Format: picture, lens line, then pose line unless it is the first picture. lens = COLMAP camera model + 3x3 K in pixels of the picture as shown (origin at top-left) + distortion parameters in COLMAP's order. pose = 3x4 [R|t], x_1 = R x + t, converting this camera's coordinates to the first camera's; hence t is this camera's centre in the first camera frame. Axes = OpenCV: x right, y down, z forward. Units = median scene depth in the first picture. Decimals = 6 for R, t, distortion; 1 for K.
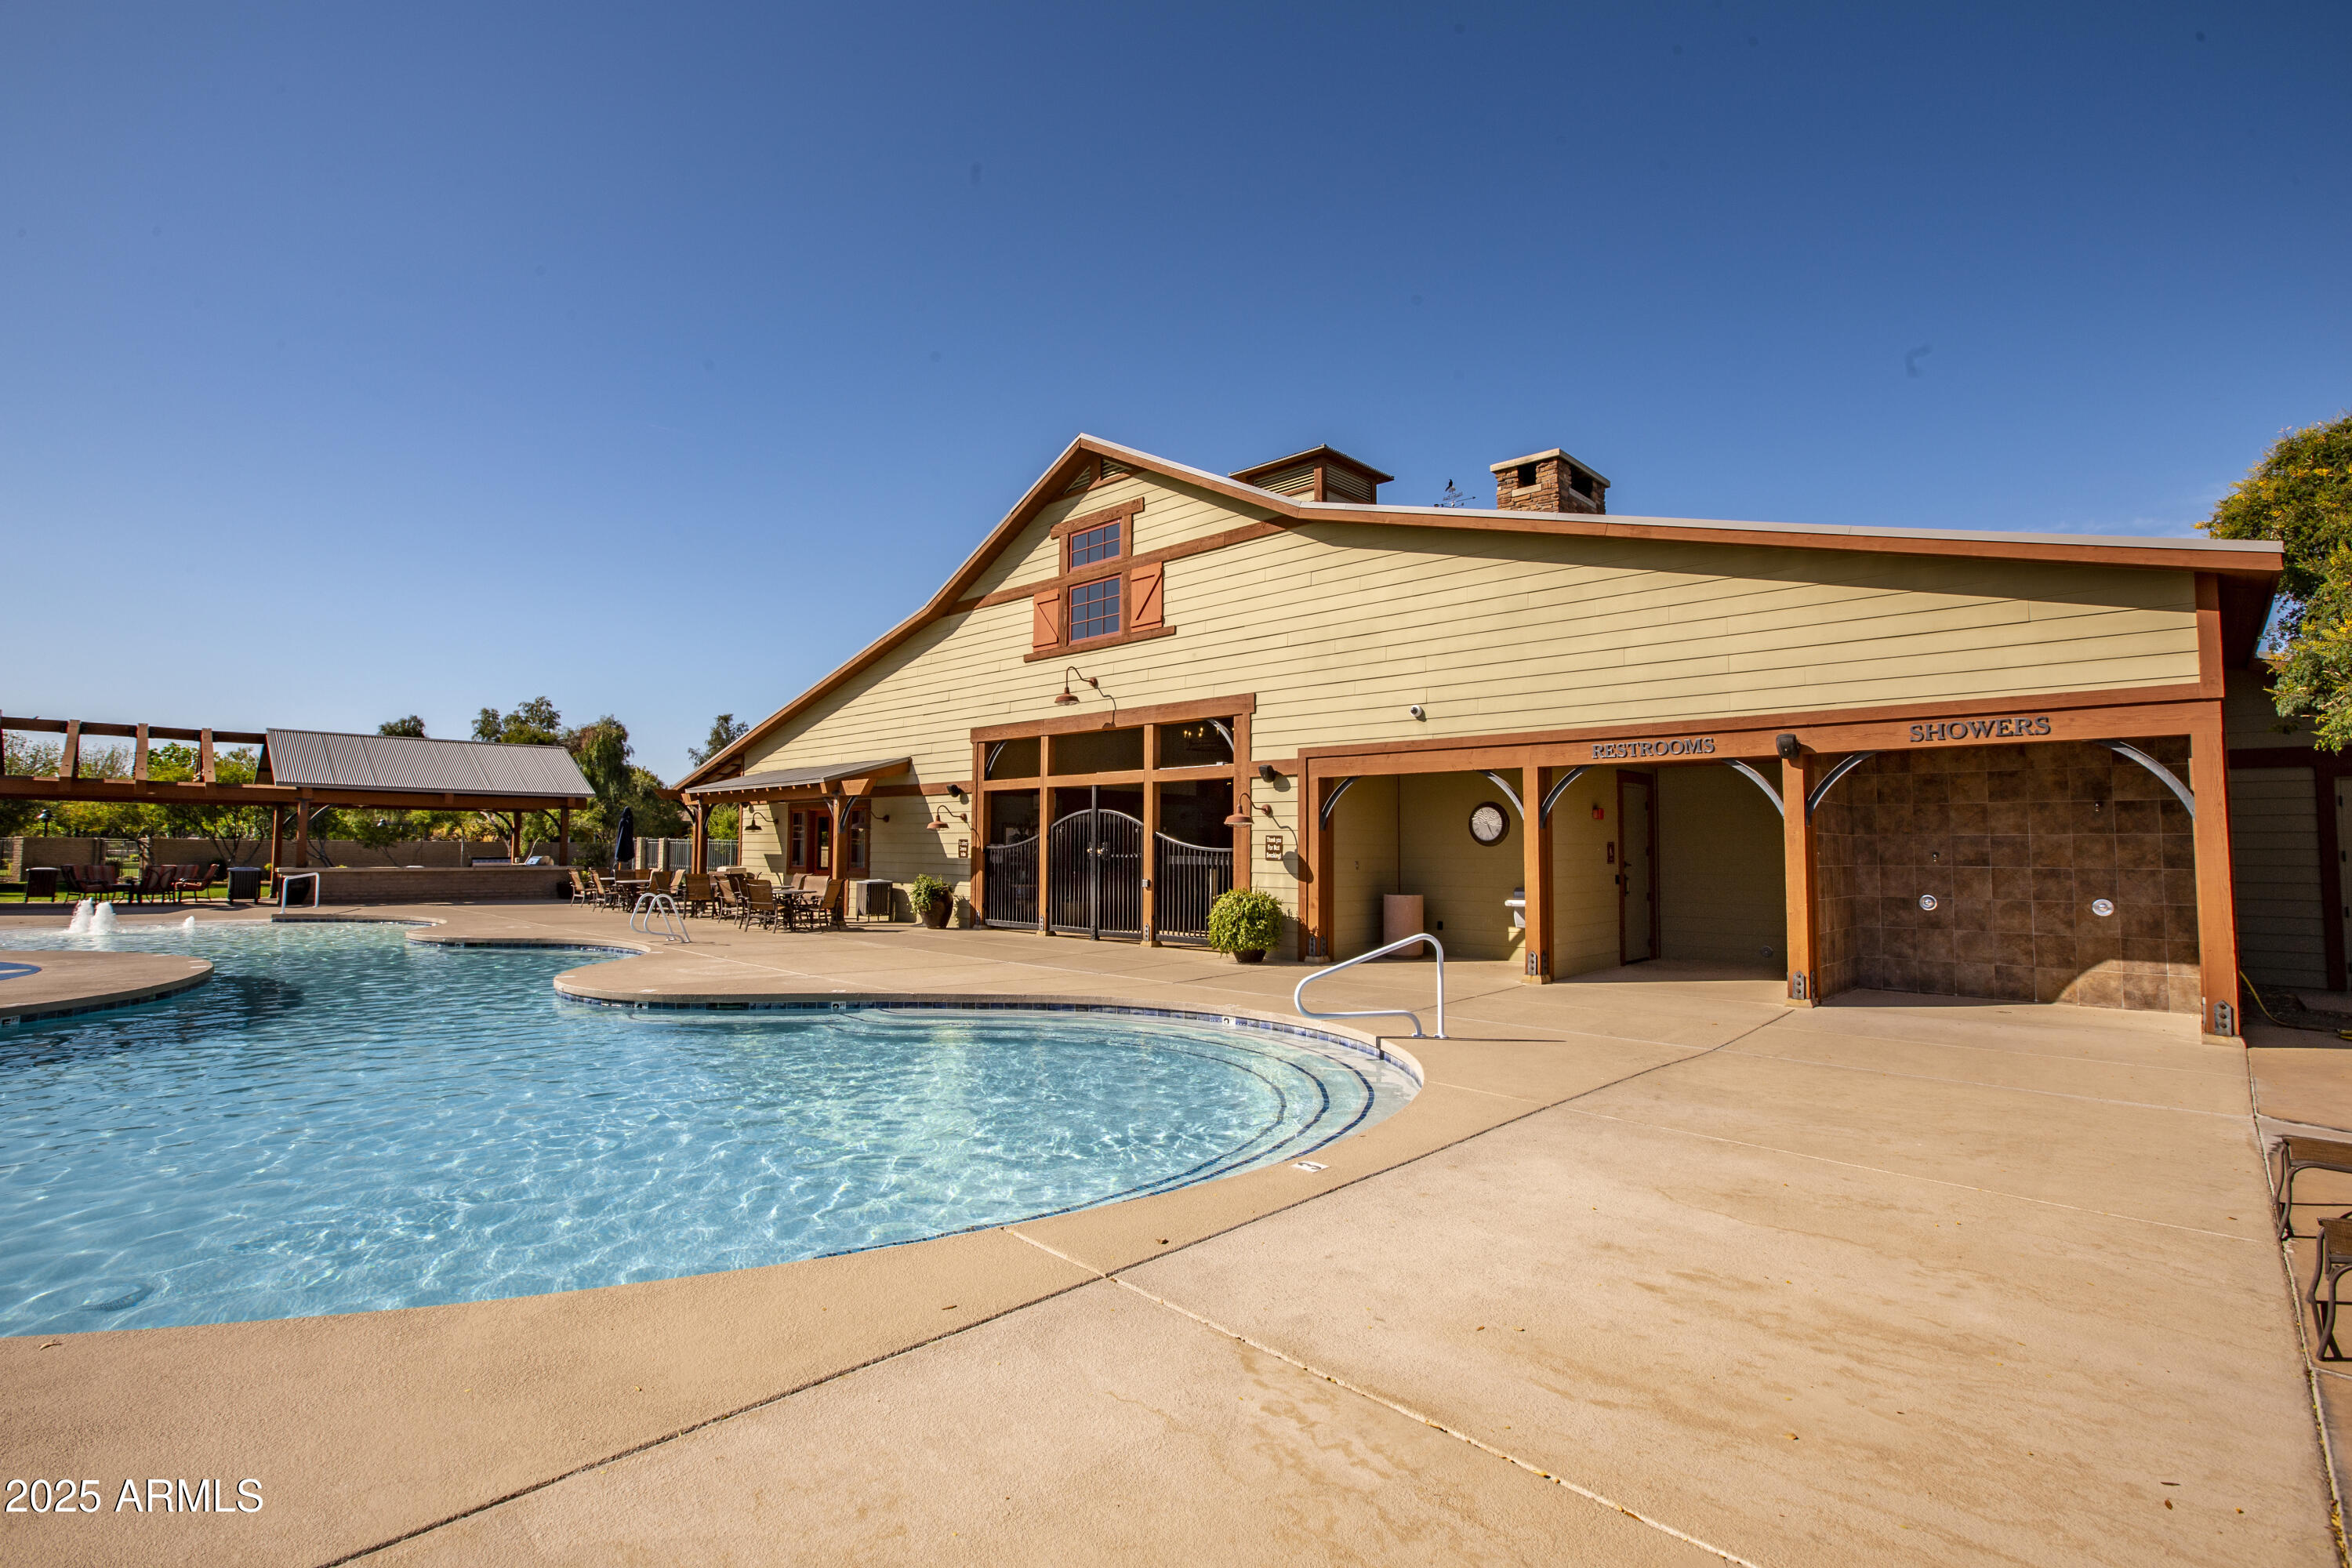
lens RADIAL K [[1078.5, 0, 1155.5], [0, 1078.5, 773.7], [0, 0, 1]] dist [-0.061344, 0.028740]
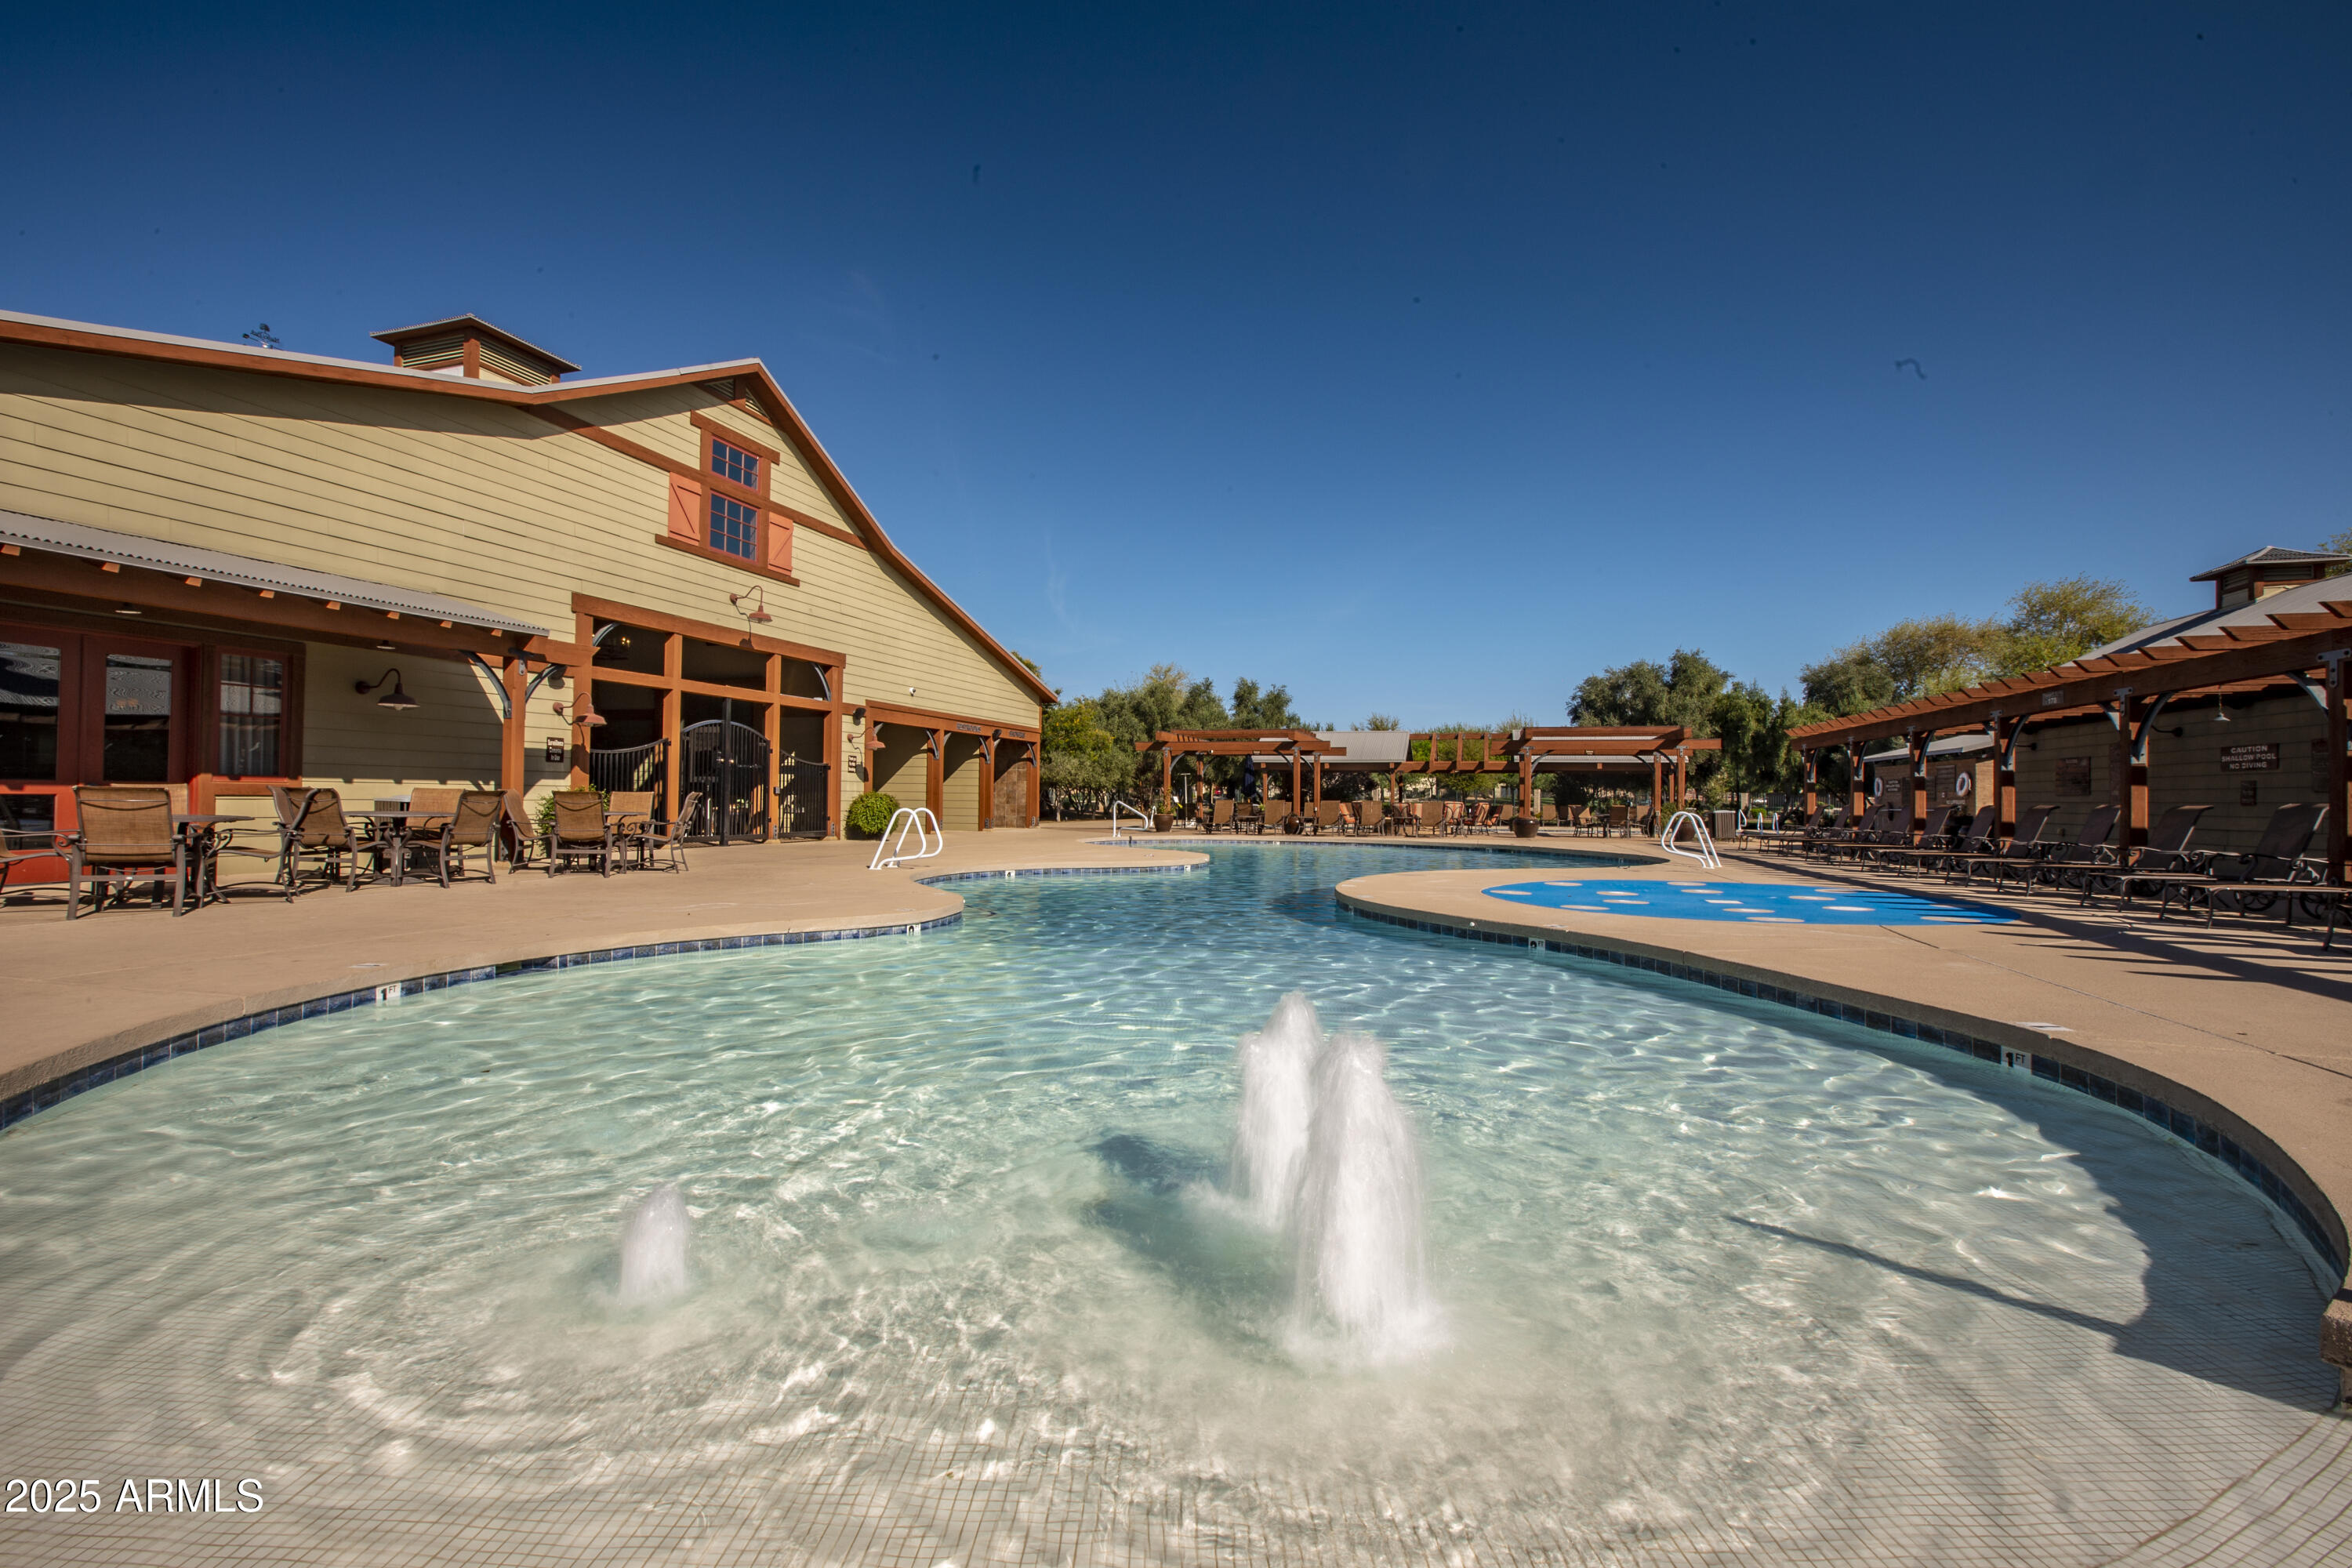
lens RADIAL K [[1078.5, 0, 1155.5], [0, 1078.5, 773.7], [0, 0, 1]] dist [-0.061344, 0.028740]
pose [[-0.460621, 0.004854, 0.887584, -1.174184], [-0.082092, 0.995466, -0.048046, 0.100804], [-0.883793, -0.094994, -0.458134, 1.112141]]
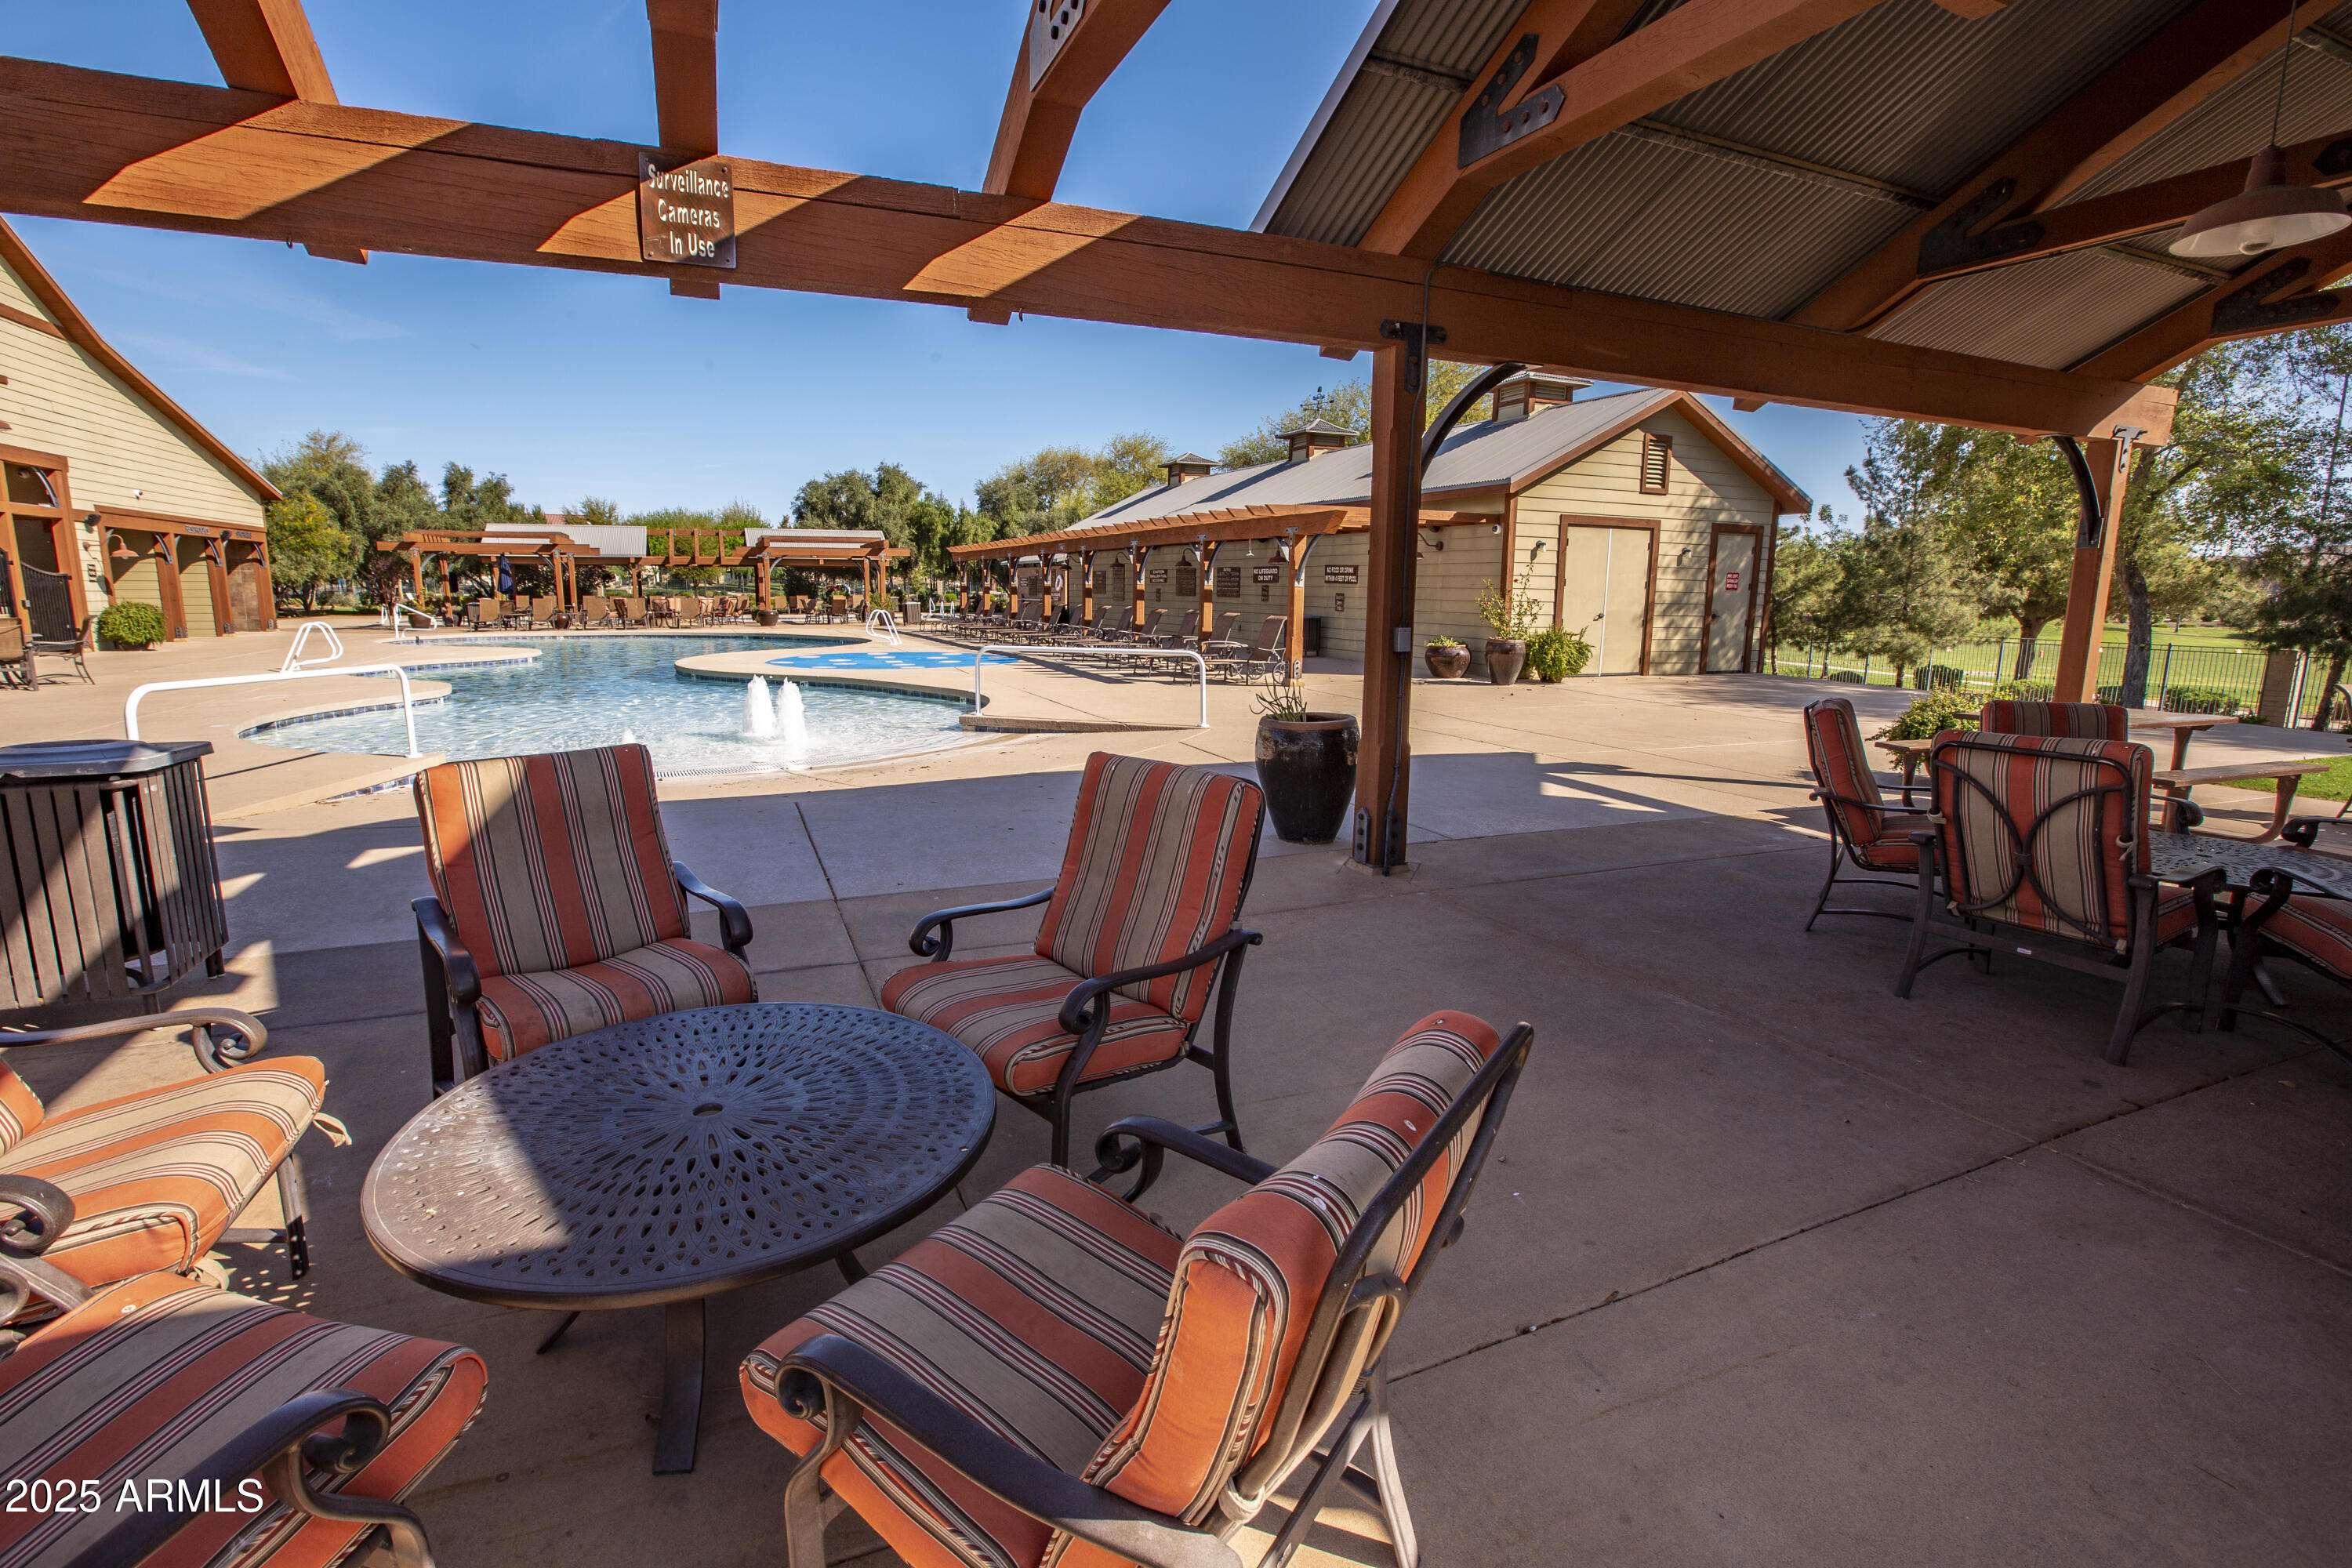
lens RADIAL K [[1078.5, 0, 1155.5], [0, 1078.5, 773.7], [0, 0, 1]] dist [-0.061344, 0.028740]
pose [[-0.921372, -0.084620, 0.379360, -1.483904], [-0.047471, 0.993206, 0.106249, 0.101574], [-0.385773, 0.079886, -0.919129, 1.494050]]
